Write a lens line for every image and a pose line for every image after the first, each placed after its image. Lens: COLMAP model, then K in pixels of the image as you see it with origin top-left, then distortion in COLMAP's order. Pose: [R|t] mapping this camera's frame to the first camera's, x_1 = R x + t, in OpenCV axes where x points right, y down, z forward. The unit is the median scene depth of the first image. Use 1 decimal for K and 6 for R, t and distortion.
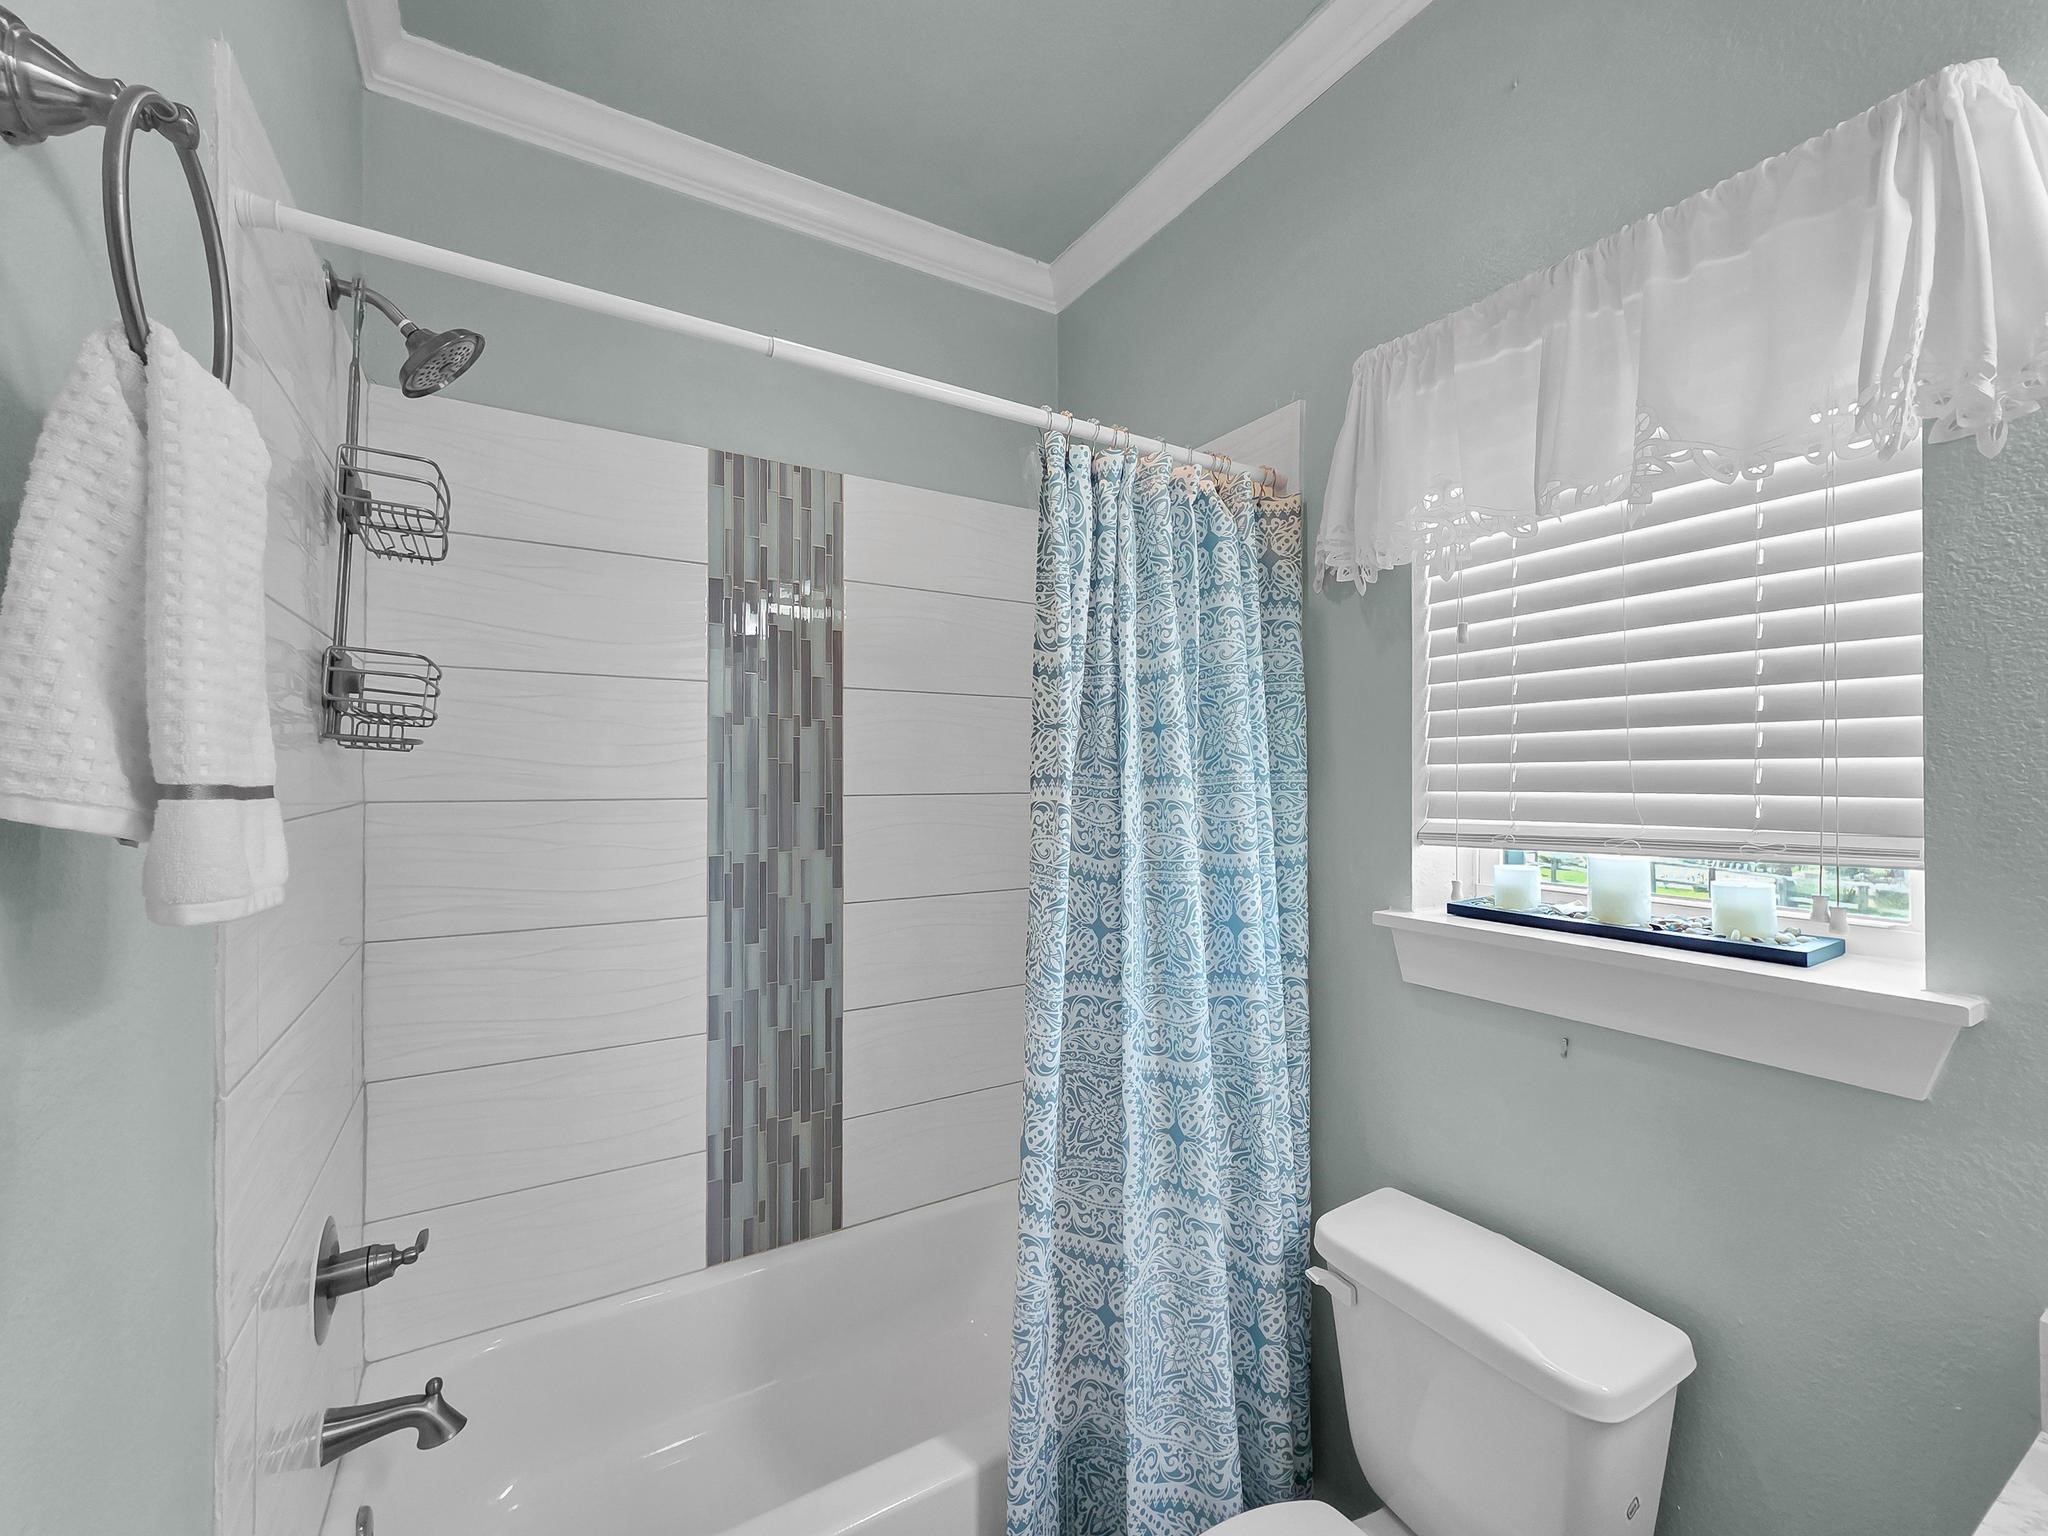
lens RADIAL K [[838.6, 0, 1033.6], [0, 838.6, 757.8], [0, 0, 1]] dist [0.002186, -0.000010]
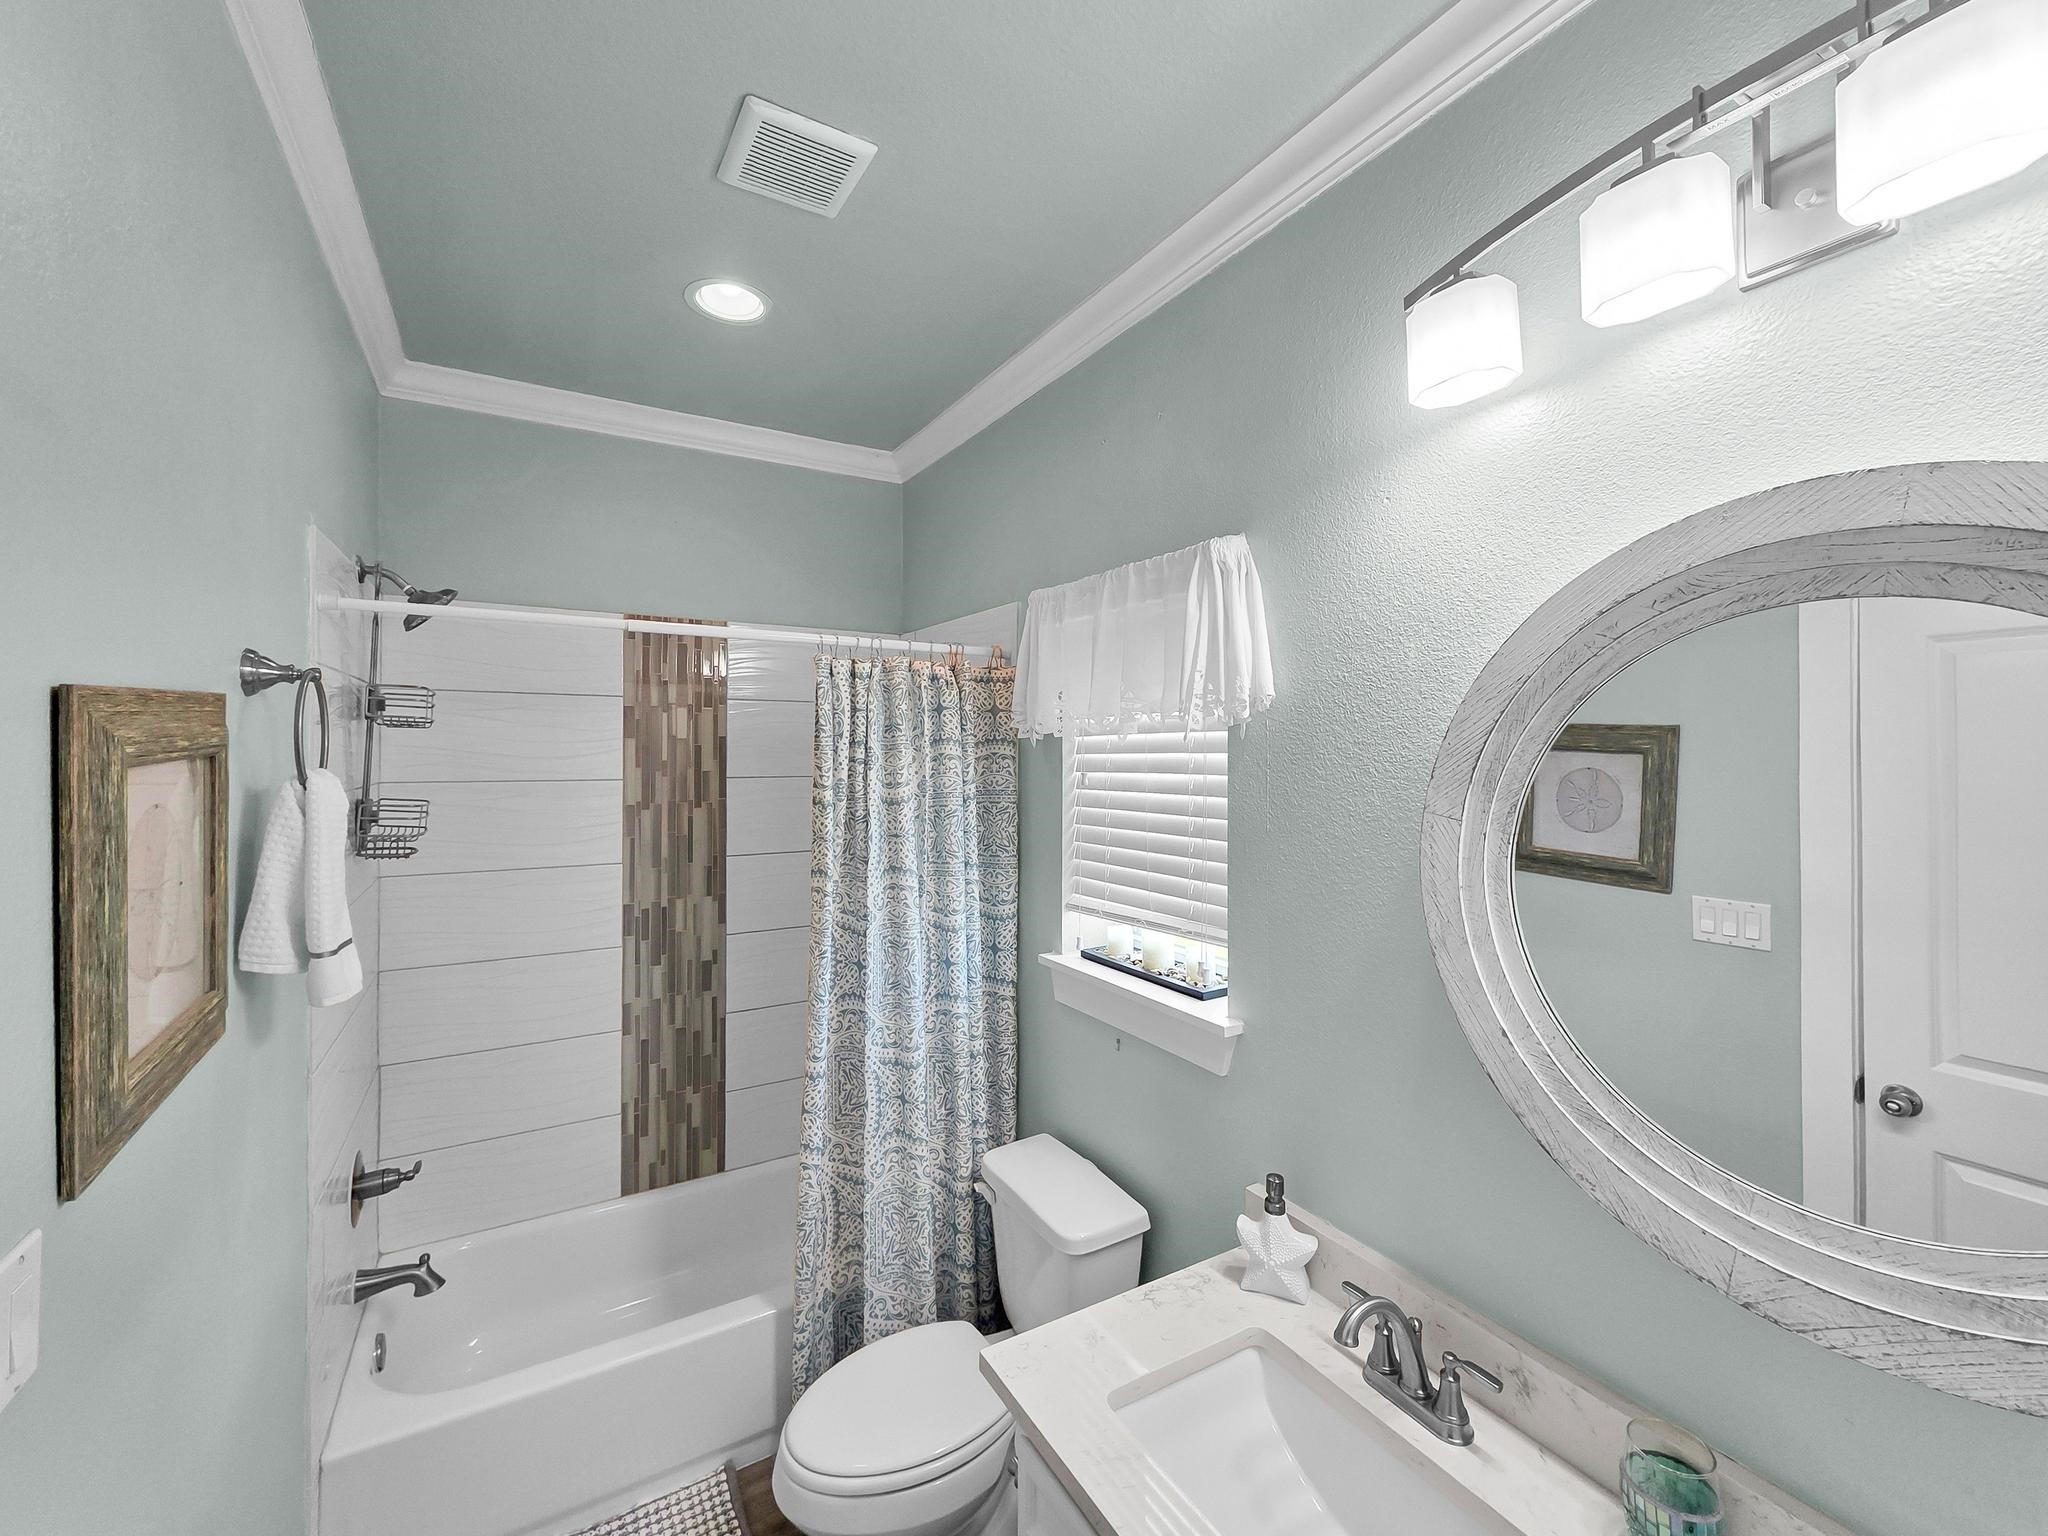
lens RADIAL K [[739.0, 0, 965.4], [0, 739.0, 777.3], [0, 0, 1]] dist [0.002377, -0.000080]
pose [[0.999990, 0.001195, 0.004377, 0.274539], [-0.001197, 0.999999, 0.000371, -0.147409], [-0.004376, -0.000376, 0.999990, -0.367470]]
